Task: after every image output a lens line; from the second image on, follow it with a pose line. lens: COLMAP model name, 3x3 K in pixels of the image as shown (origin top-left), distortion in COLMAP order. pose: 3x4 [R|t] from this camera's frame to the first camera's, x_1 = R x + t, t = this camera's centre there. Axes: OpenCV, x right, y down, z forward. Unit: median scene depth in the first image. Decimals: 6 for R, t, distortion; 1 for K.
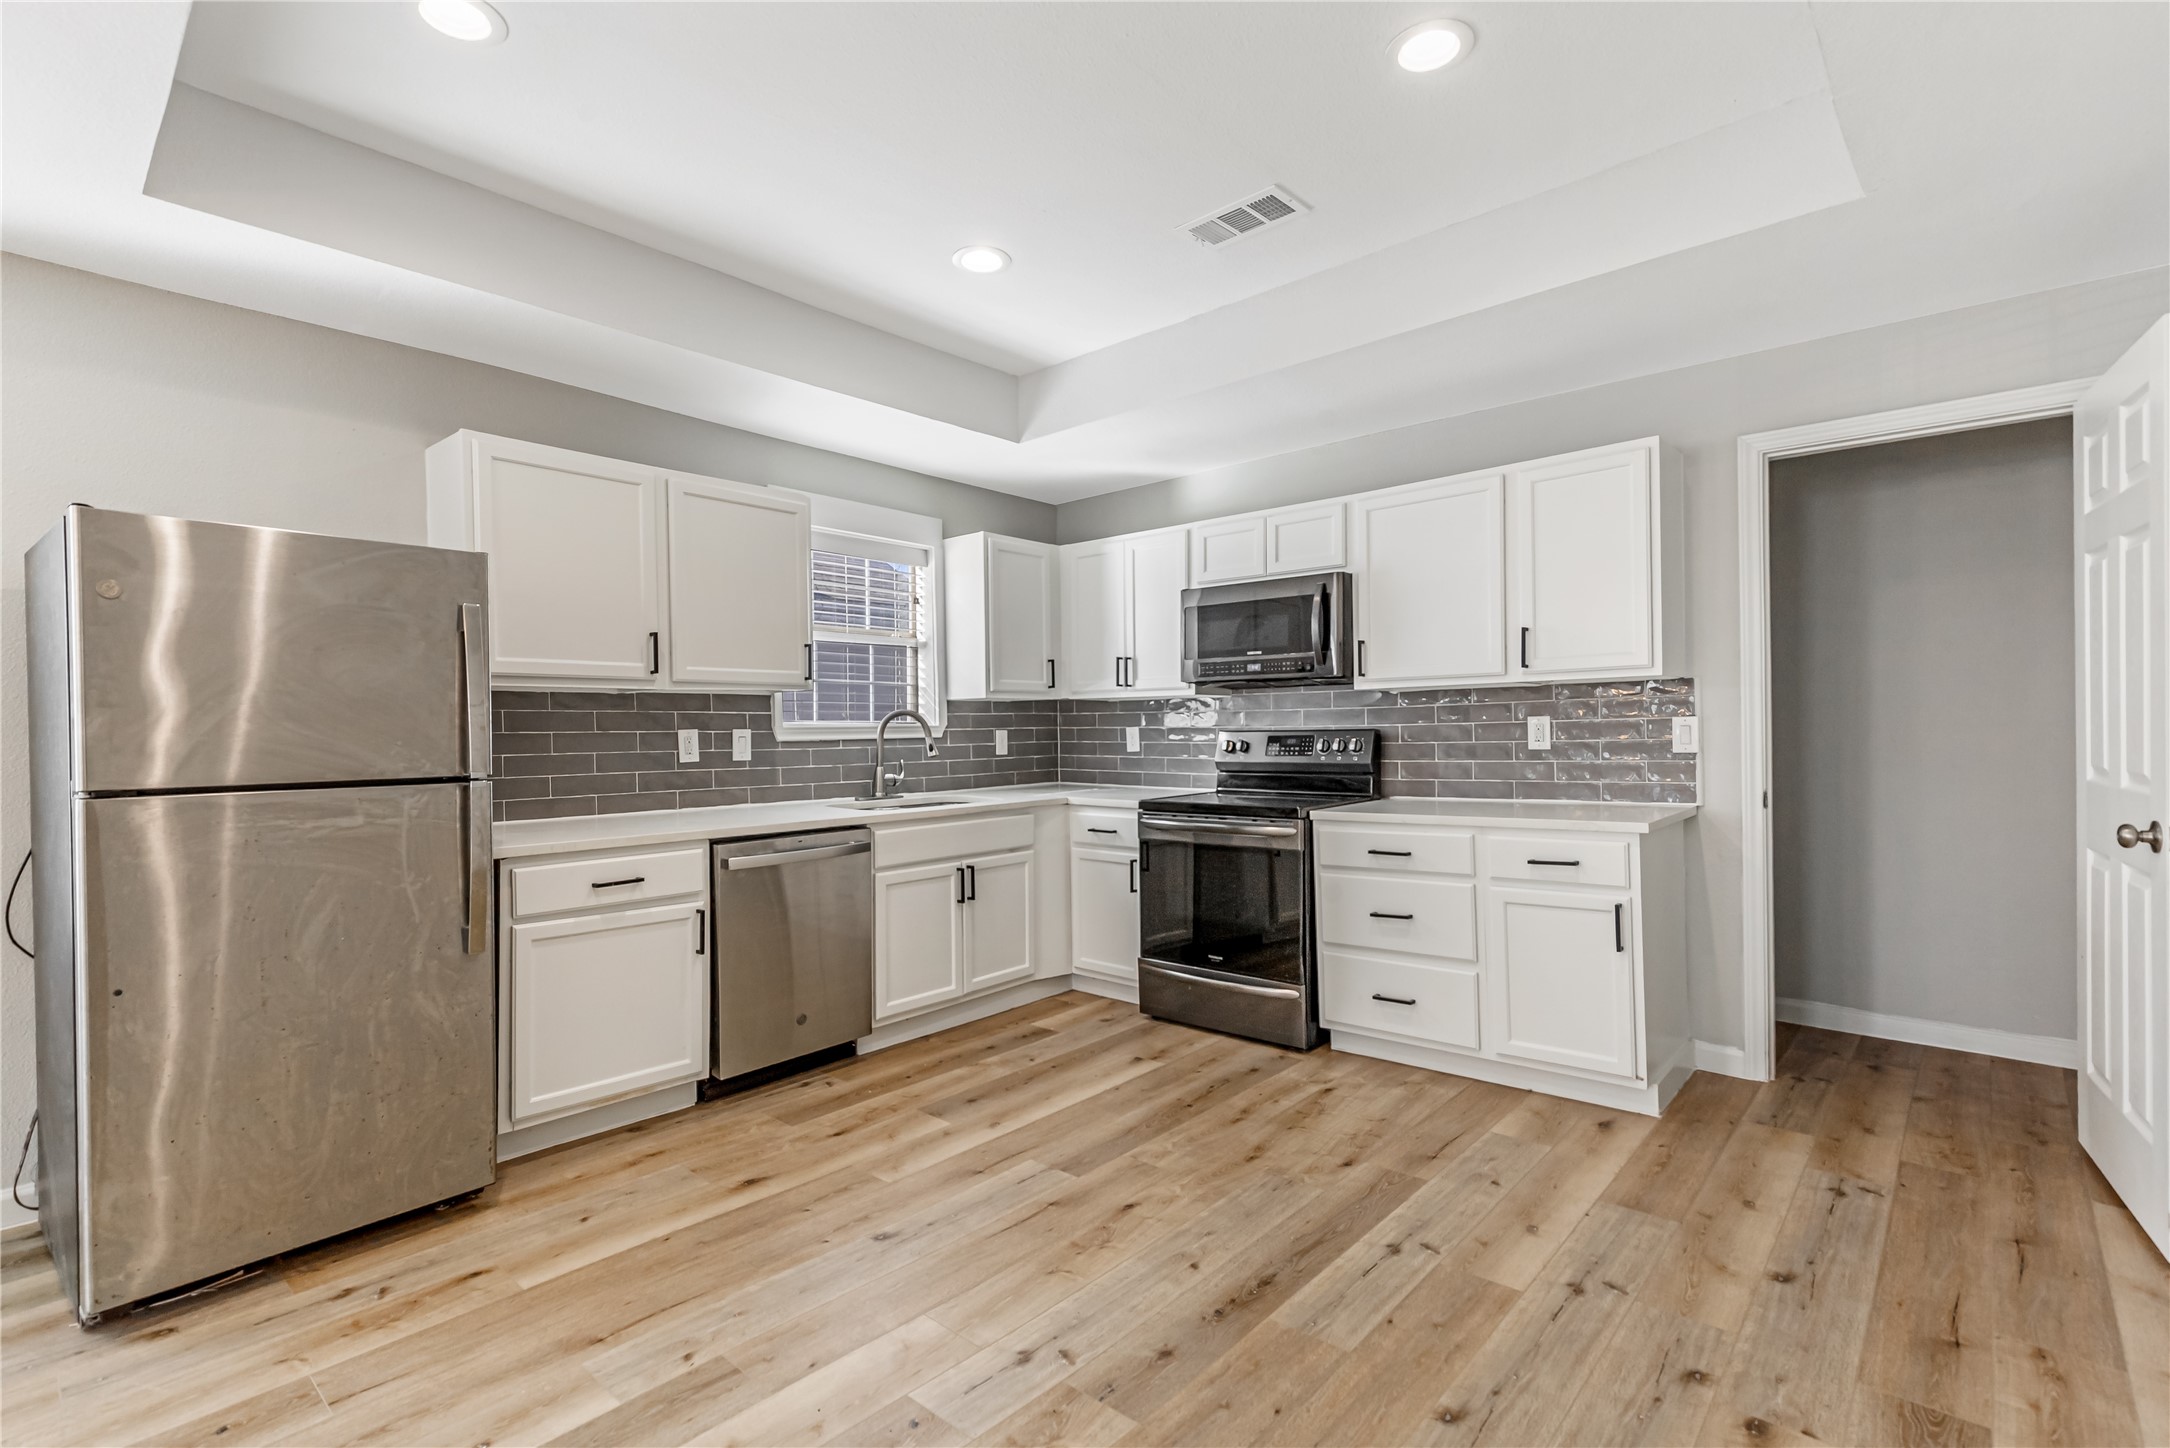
lens RADIAL K [[1006.8, 0, 1048.2], [0, 1006.8, 722.6], [0, 0, 1]] dist [0.008789, -0.000430]
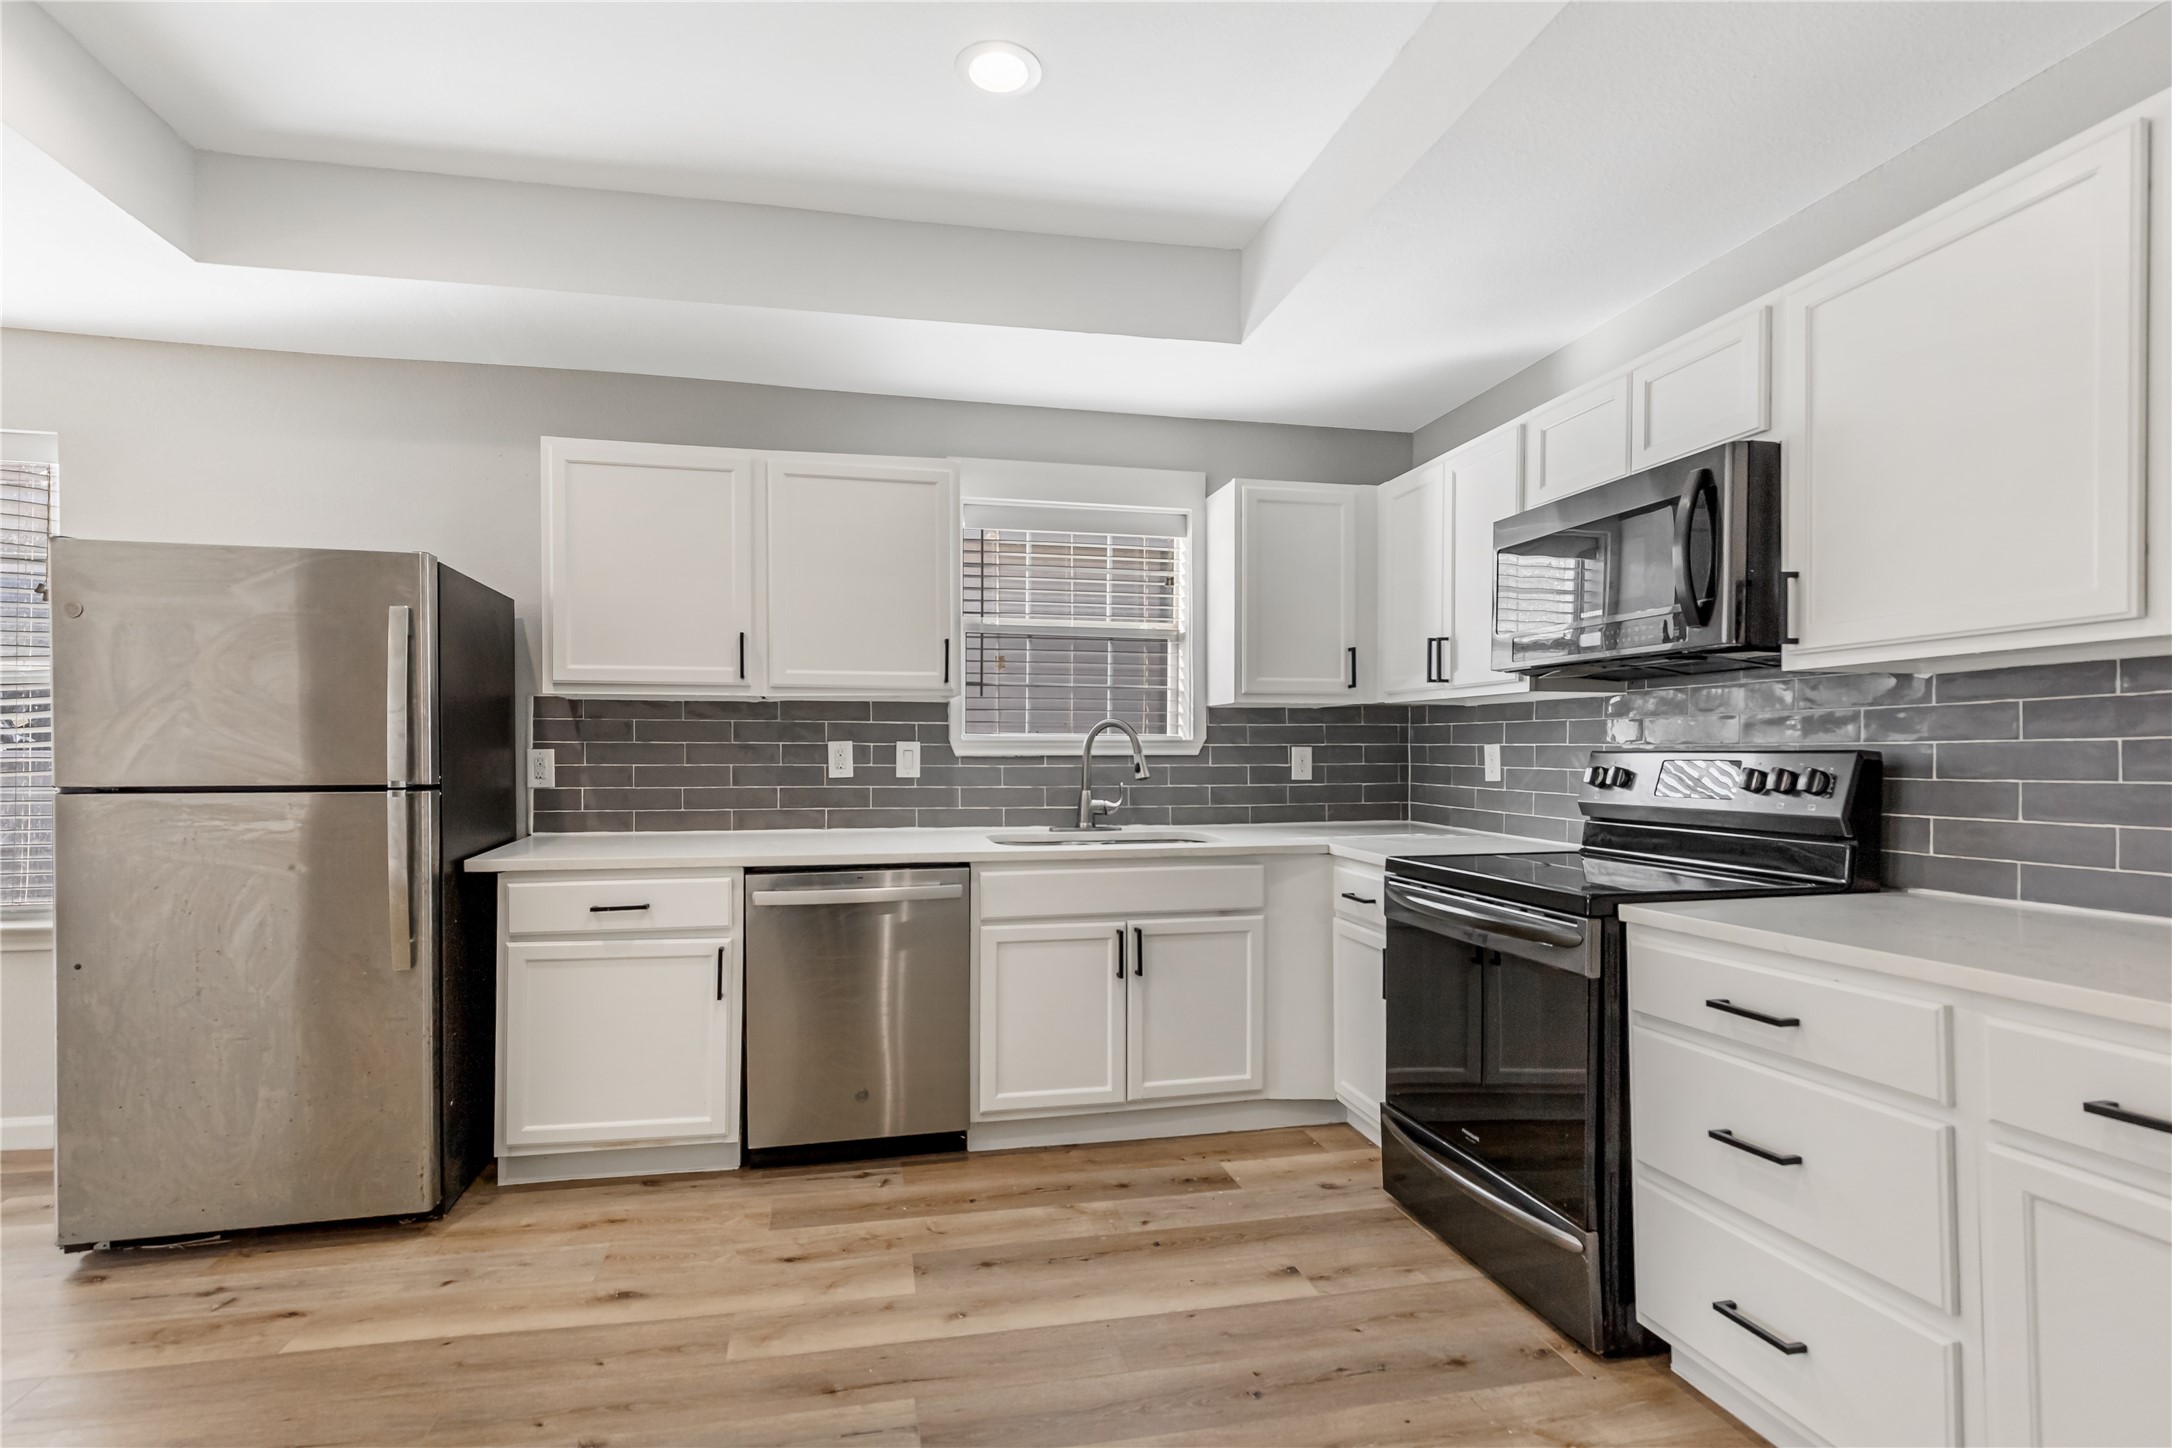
lens RADIAL K [[1007.7, 0, 1042.3], [0, 1007.7, 746.4], [0, 0, 1]] dist [0.008789, -0.000430]
pose [[0.801372, 0.009042, -0.598098, 0.351724], [-0.005723, 0.999956, 0.007449, 0.003817], [0.598139, -0.002547, 0.801388, 0.420883]]
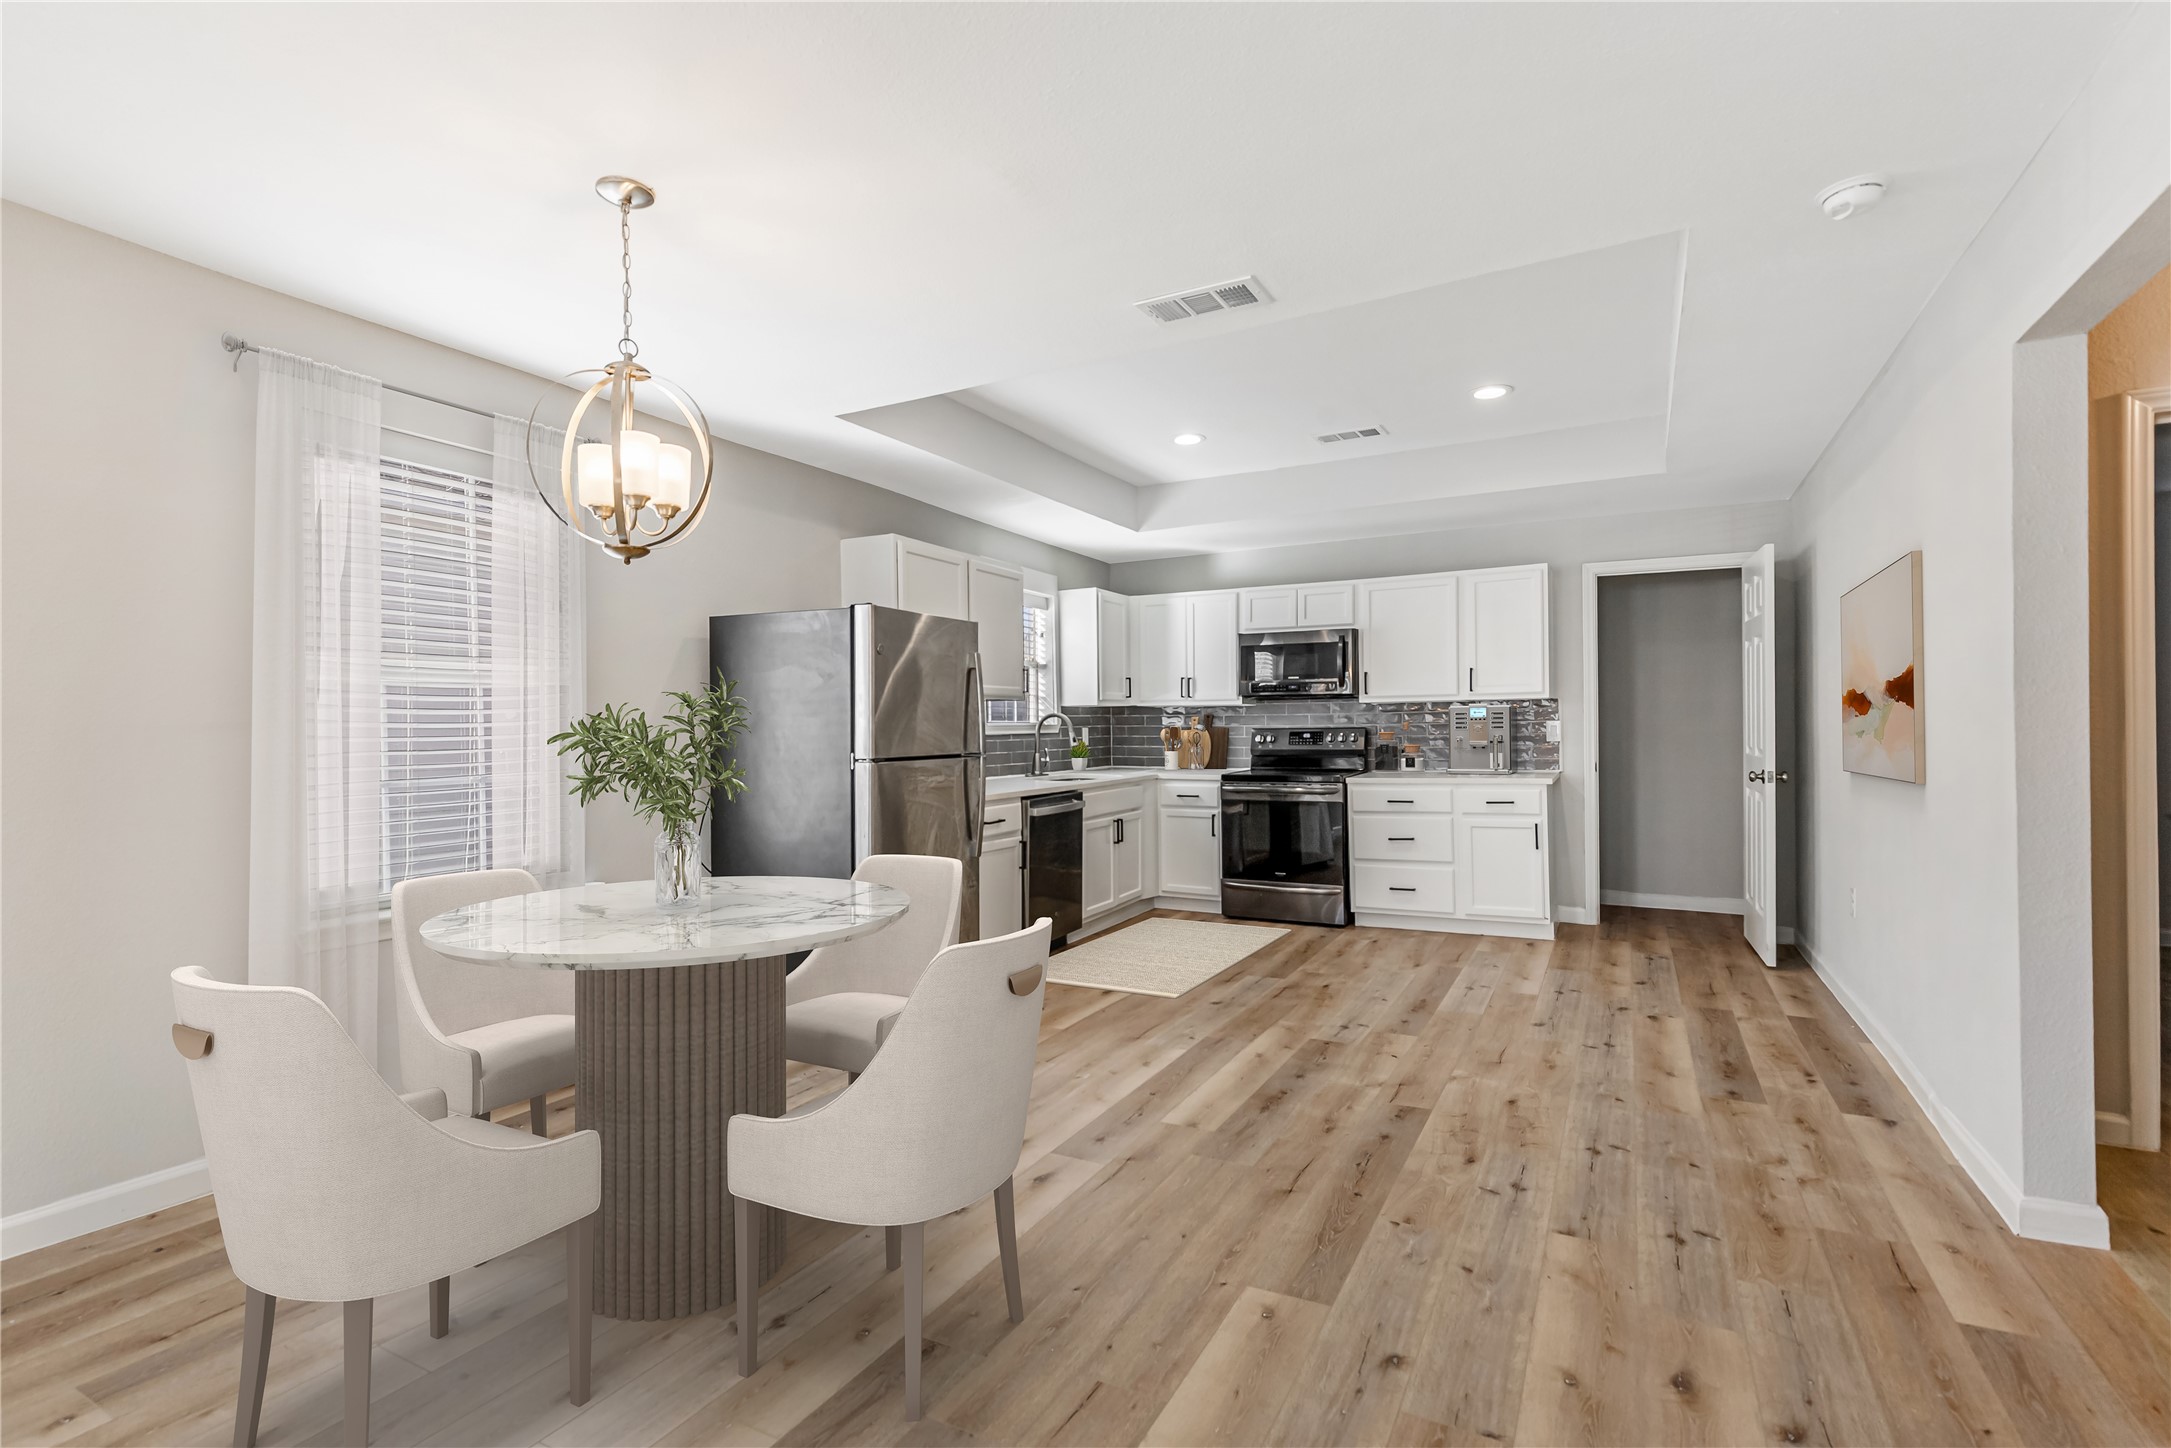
lens RADIAL K [[1007.3, 0, 1046.6], [0, 1007.3, 717.8], [0, 0, 1]] dist [0.008789, -0.000430]
pose [[0.974412, 0.005317, 0.224705, -0.592580], [-0.004410, 0.999980, -0.004538, 0.000783], [-0.224724, 0.003430, 0.974416, -0.483876]]
